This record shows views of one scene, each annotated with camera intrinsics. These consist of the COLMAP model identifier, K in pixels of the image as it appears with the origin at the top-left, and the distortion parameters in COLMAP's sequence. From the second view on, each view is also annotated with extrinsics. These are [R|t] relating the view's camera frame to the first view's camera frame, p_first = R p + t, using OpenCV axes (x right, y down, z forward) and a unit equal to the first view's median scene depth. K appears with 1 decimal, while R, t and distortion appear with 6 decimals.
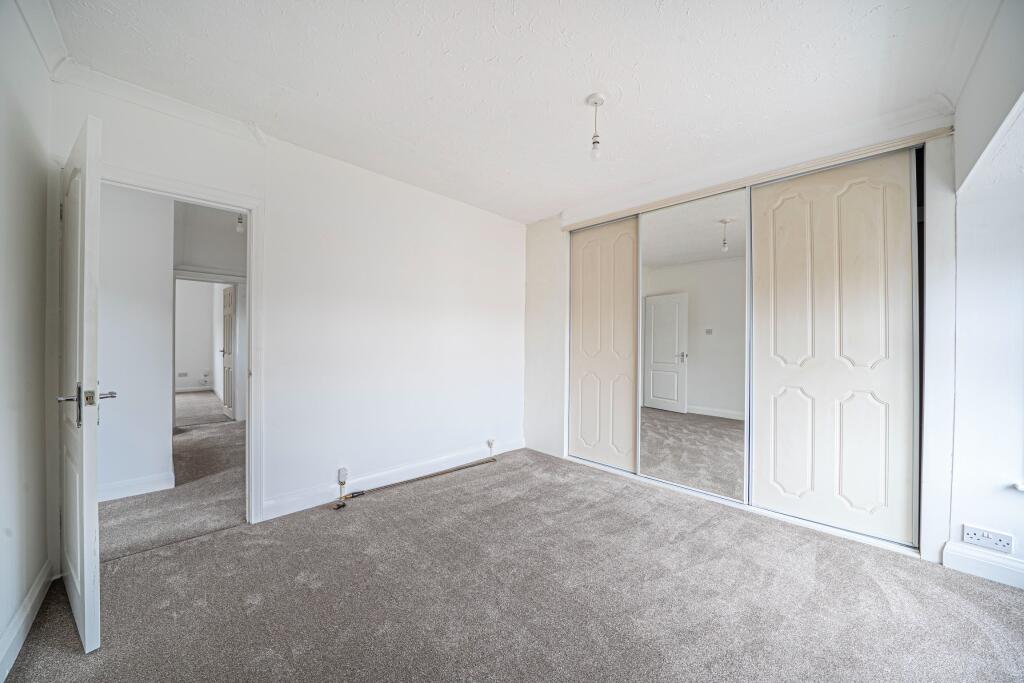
lens RADIAL K [[347.7, 0, 510.5], [0, 347.7, 345.7], [0, 0, 1]] dist [-0.013109, -0.000148]
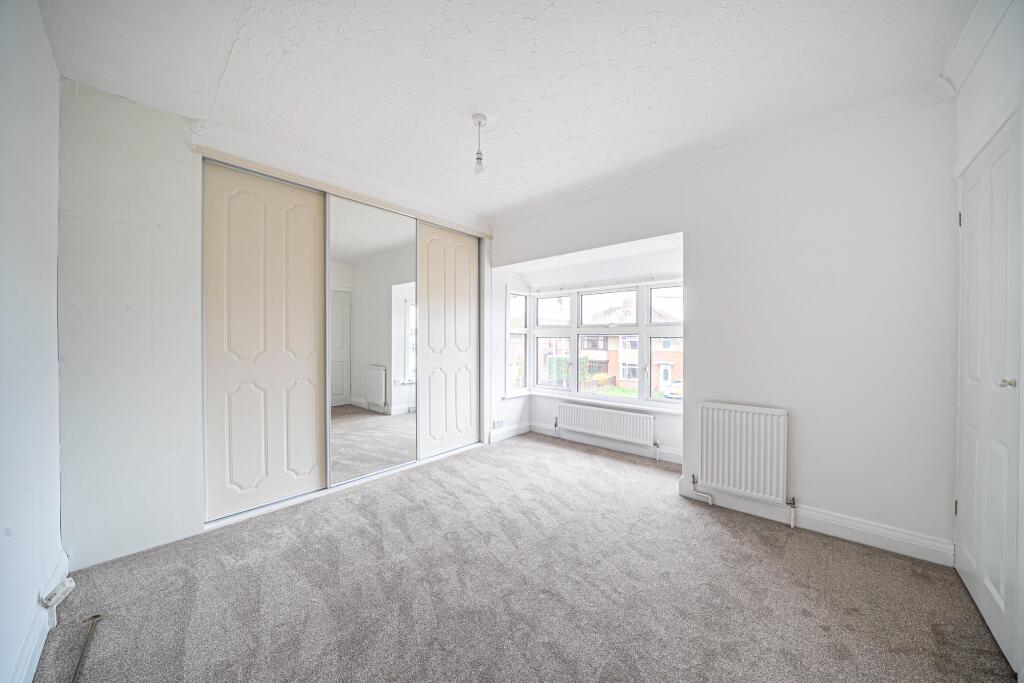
lens RADIAL K [[347.7, 0, 510.1], [0, 347.7, 334.4], [0, 0, 1]] dist [-0.013109, -0.000148]
pose [[-0.030679, 0.009026, 0.999489, -0.575804], [0.016917, 0.999821, -0.008509, -0.001630], [-0.999386, 0.016647, -0.030827, 0.613472]]
